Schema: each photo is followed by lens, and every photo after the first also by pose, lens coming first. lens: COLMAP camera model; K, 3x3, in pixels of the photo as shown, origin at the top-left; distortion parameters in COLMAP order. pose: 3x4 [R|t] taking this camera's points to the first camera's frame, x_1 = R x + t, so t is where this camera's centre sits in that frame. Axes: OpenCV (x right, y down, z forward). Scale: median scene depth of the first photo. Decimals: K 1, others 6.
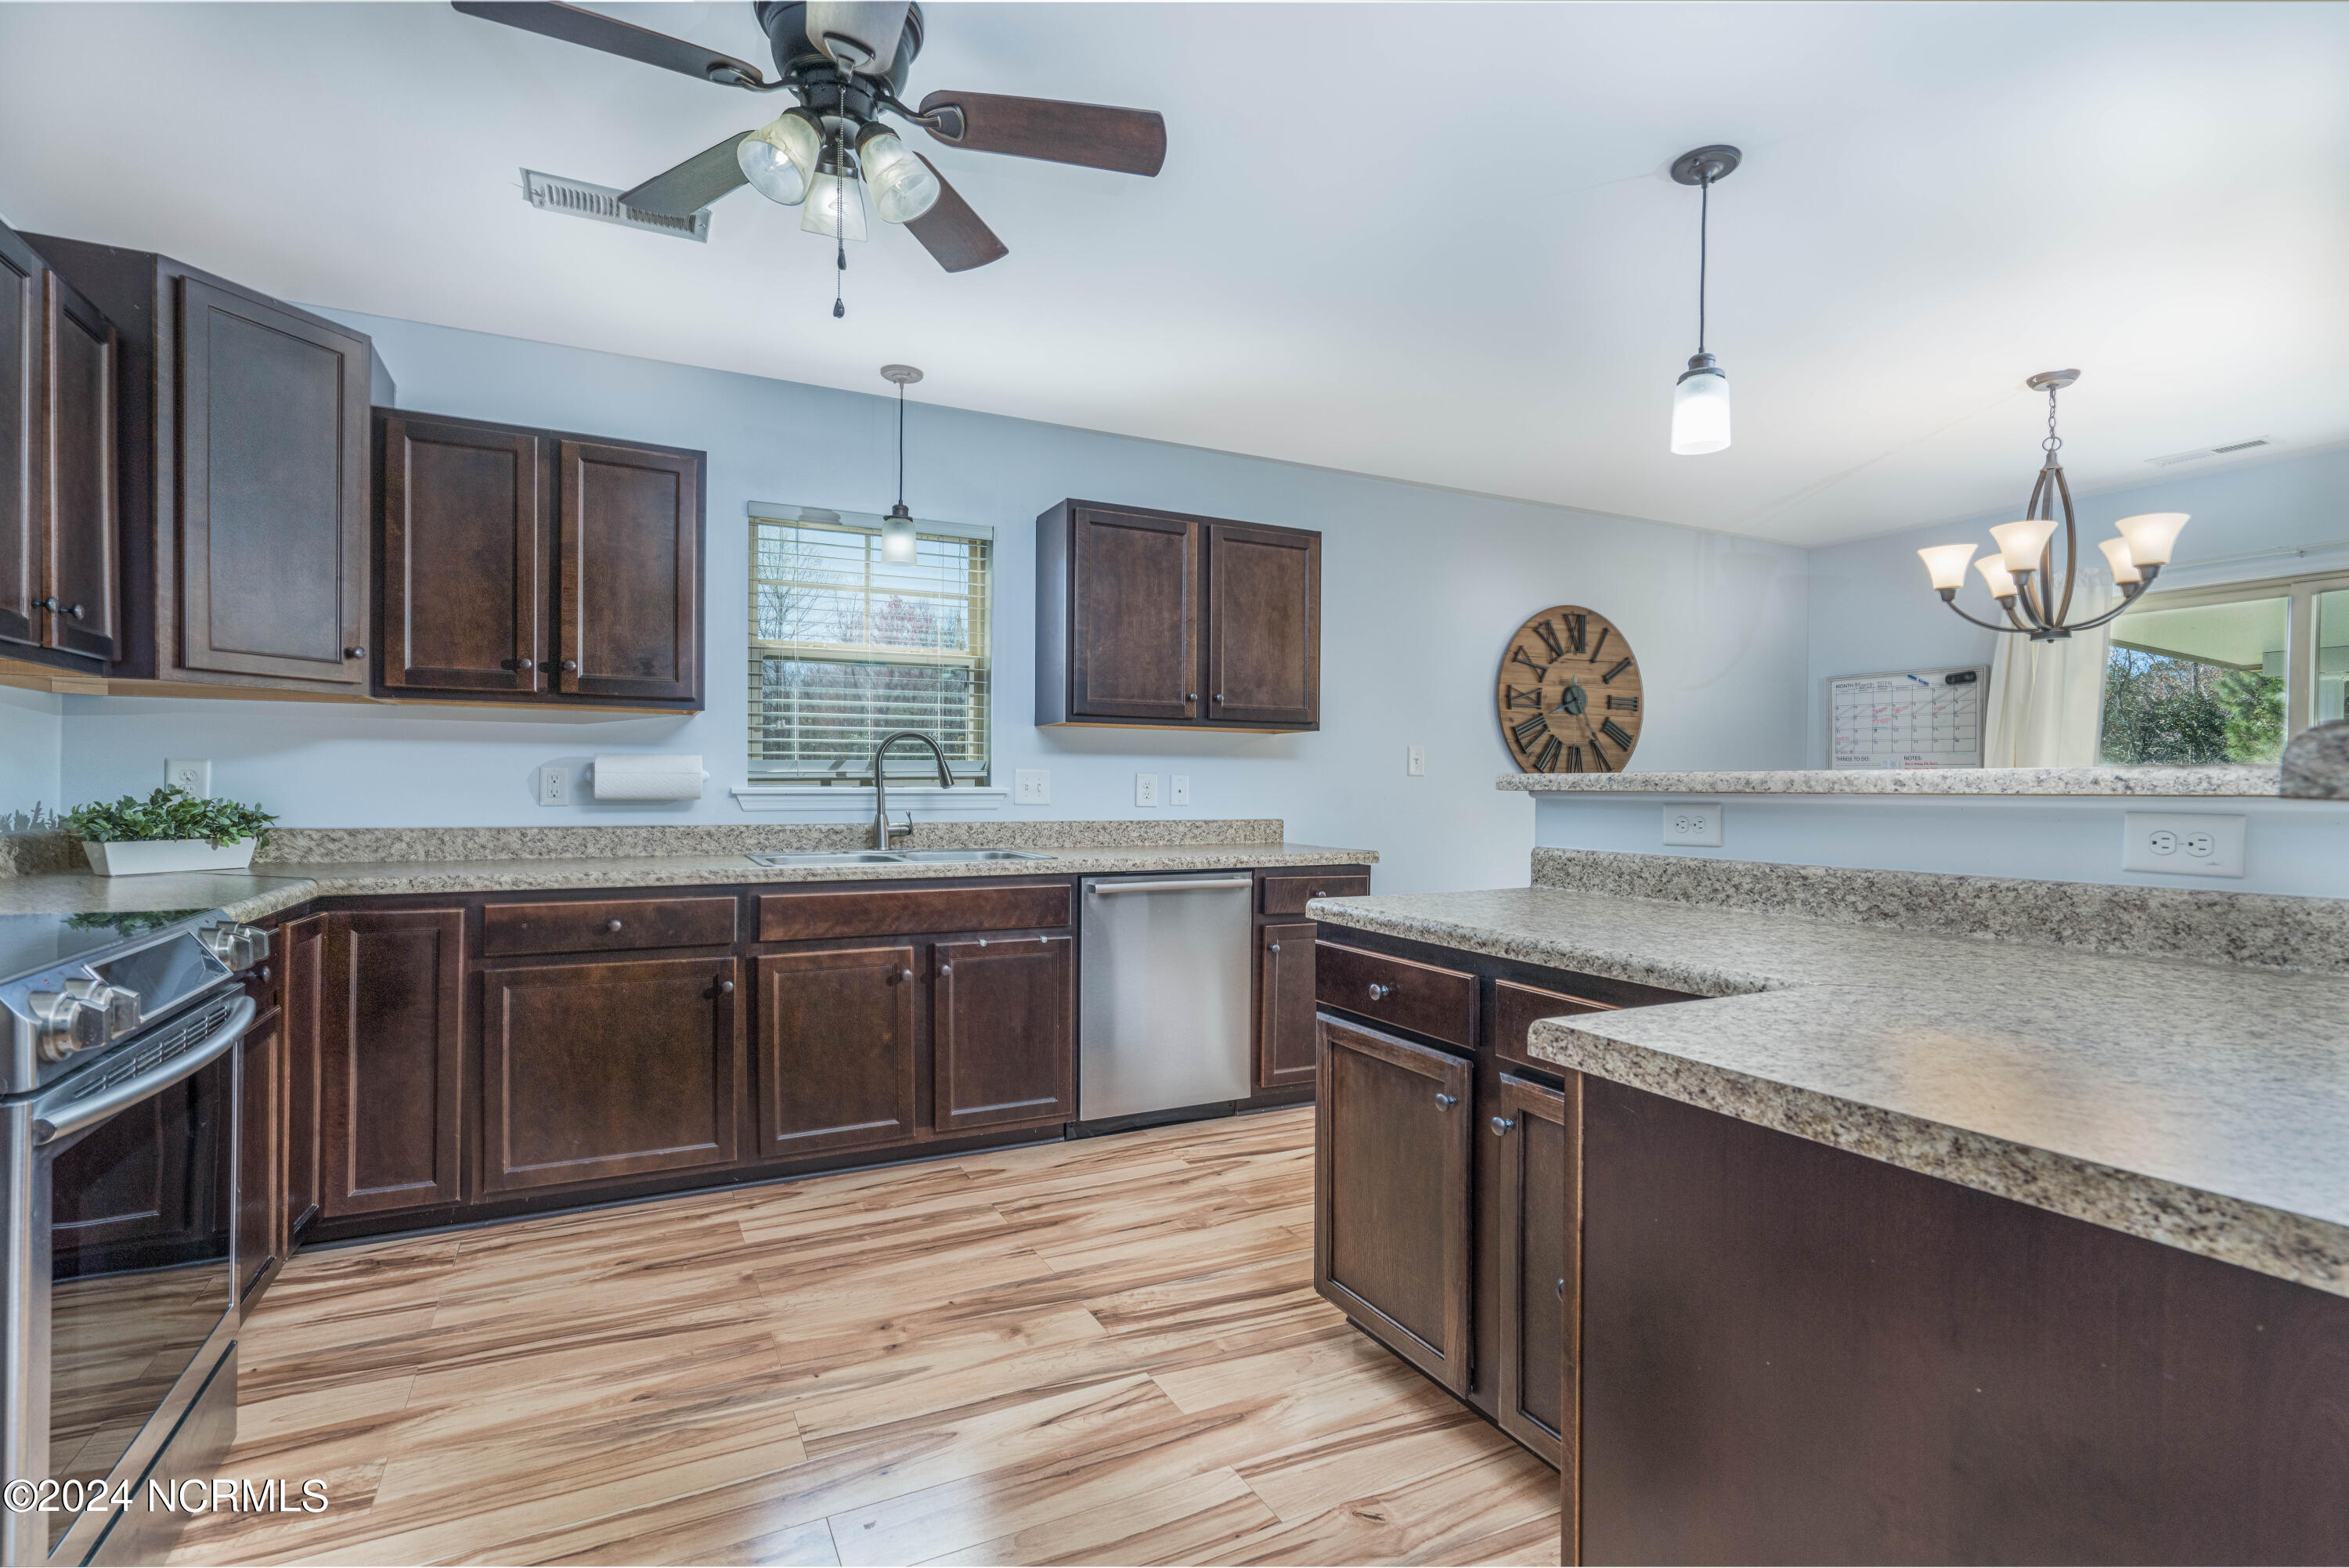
lens RADIAL K [[1063.8, 0, 1174.5], [0, 1063.8, 784.0], [0, 0, 1]] dist [0.025608, 0.000560]
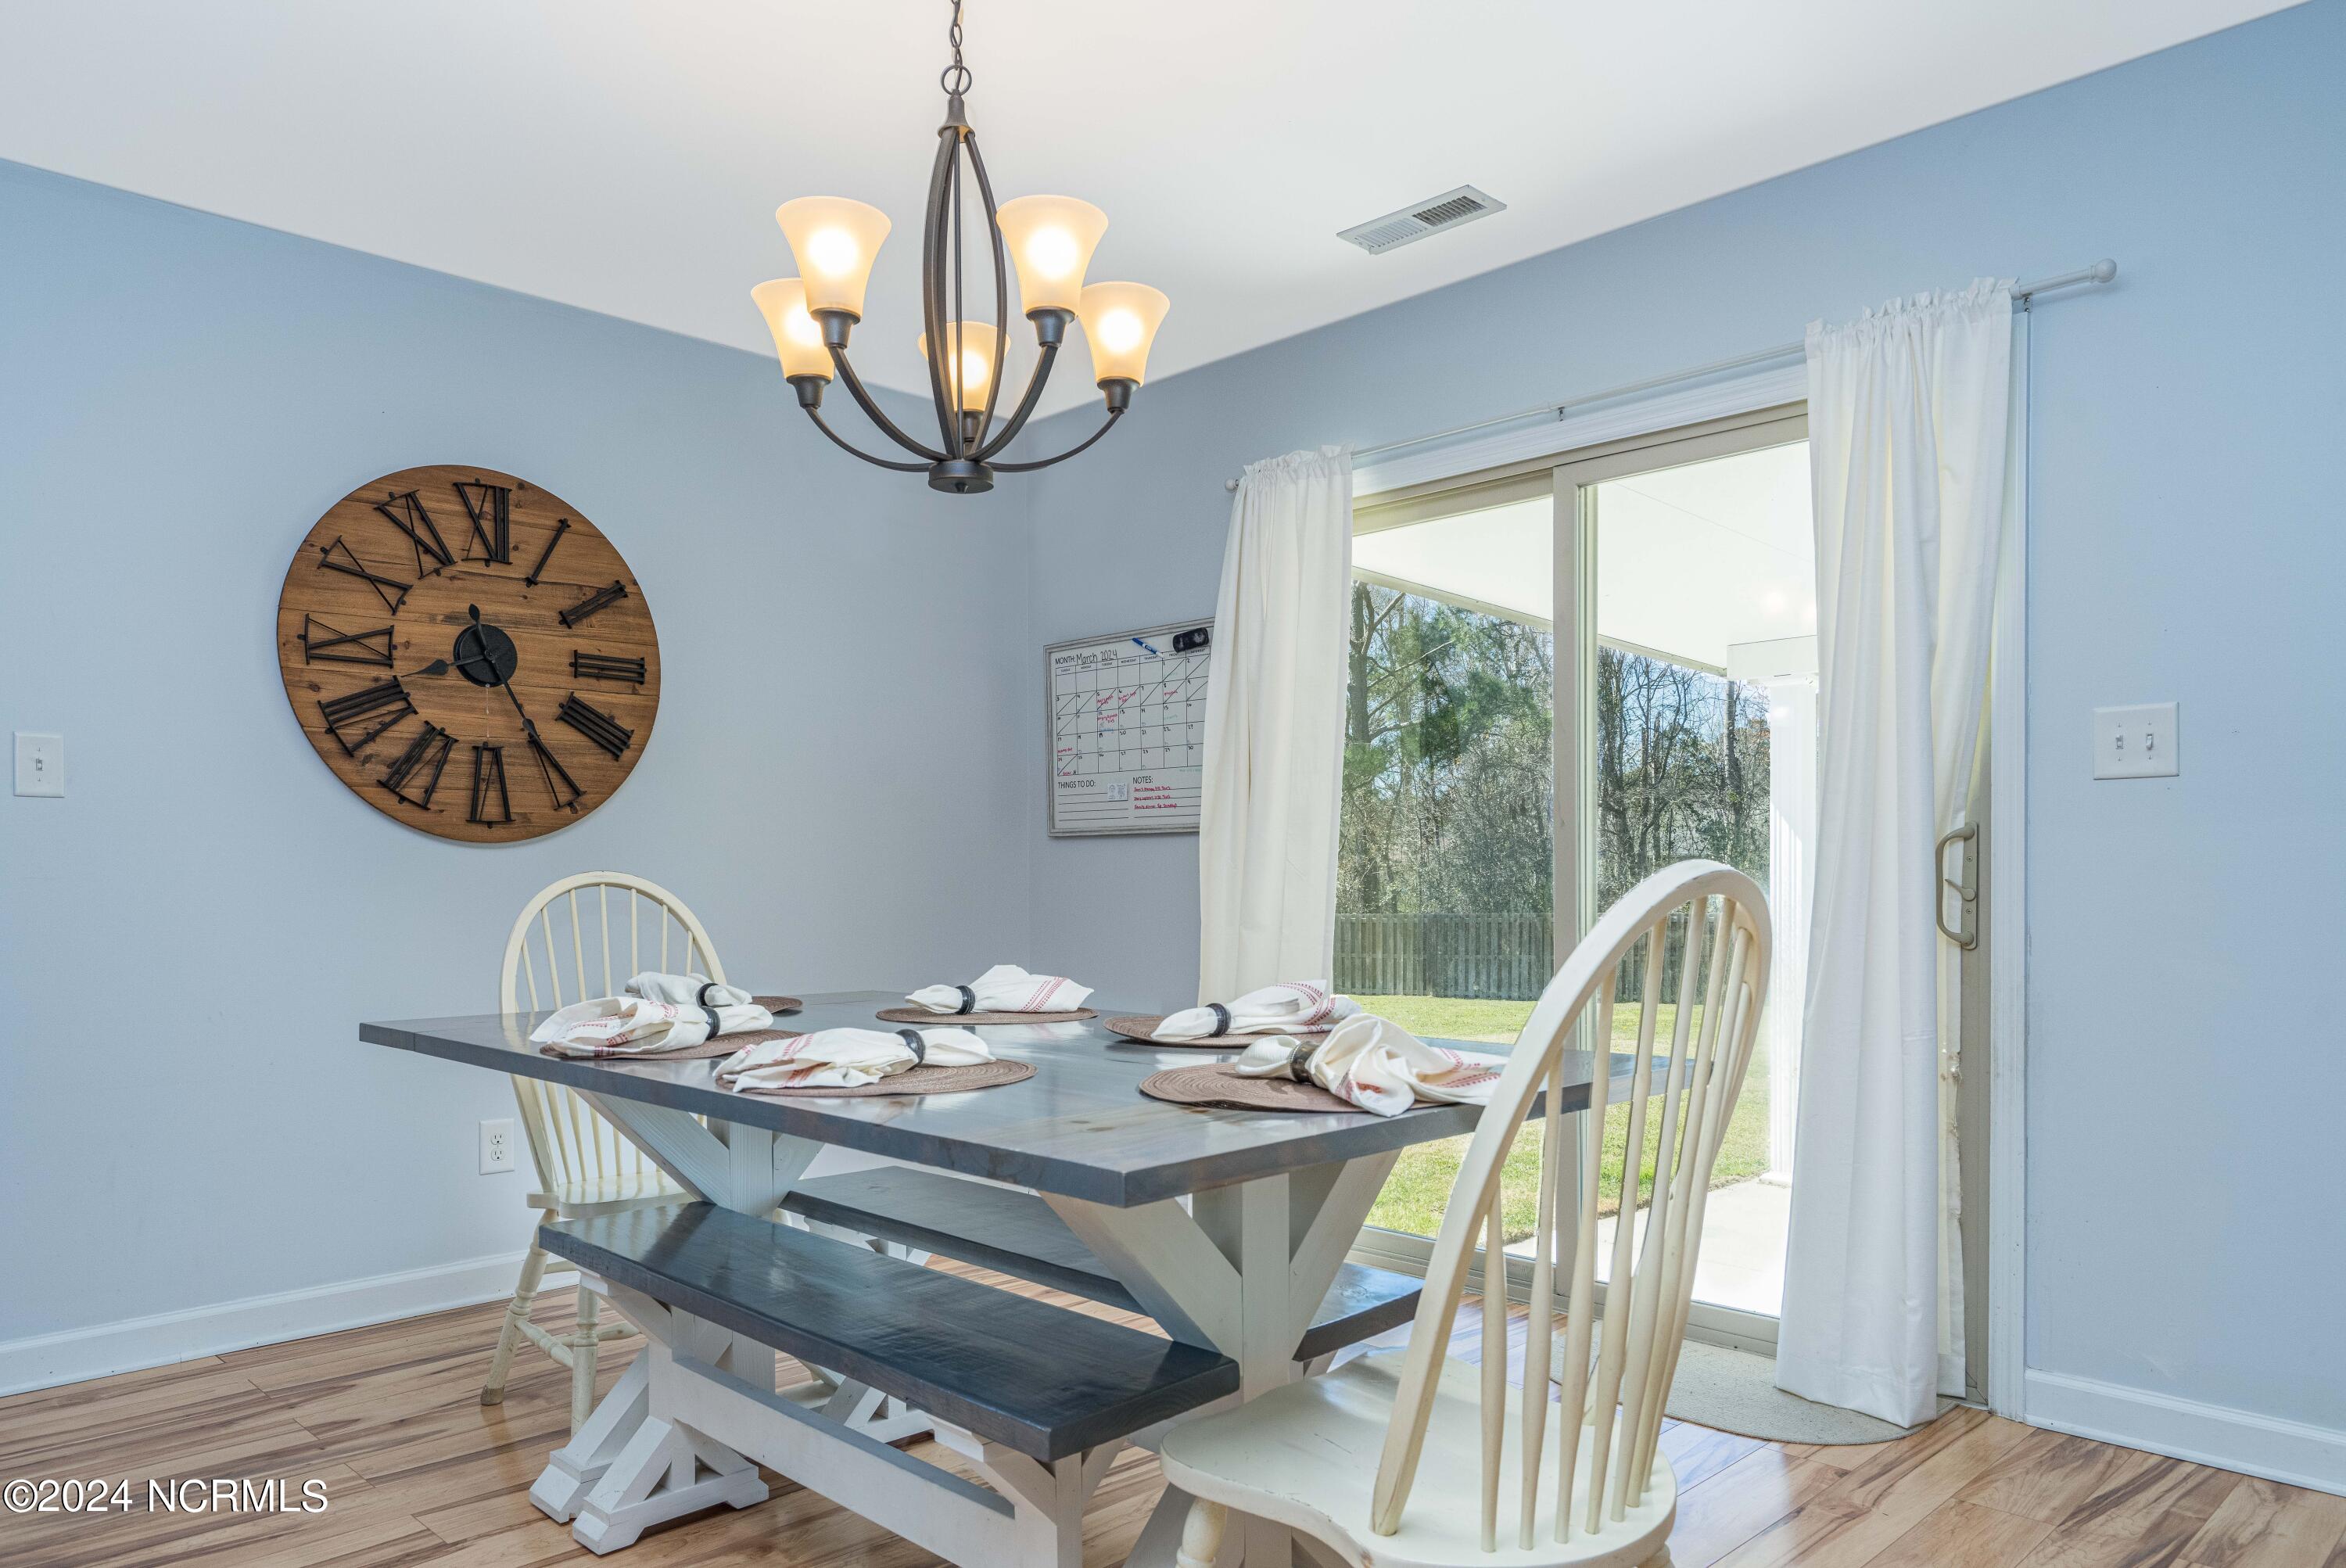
lens RADIAL K [[1545.3, 0, 1119.2], [0, 1545.3, 885.7], [0, 0, 1]] dist [-0.000080, -0.000616]
pose [[0.958430, -0.009260, 0.285178, 0.464963], [0.007484, 0.999945, 0.007316, 0.028075], [-0.285230, -0.004878, 0.958447, 0.217480]]
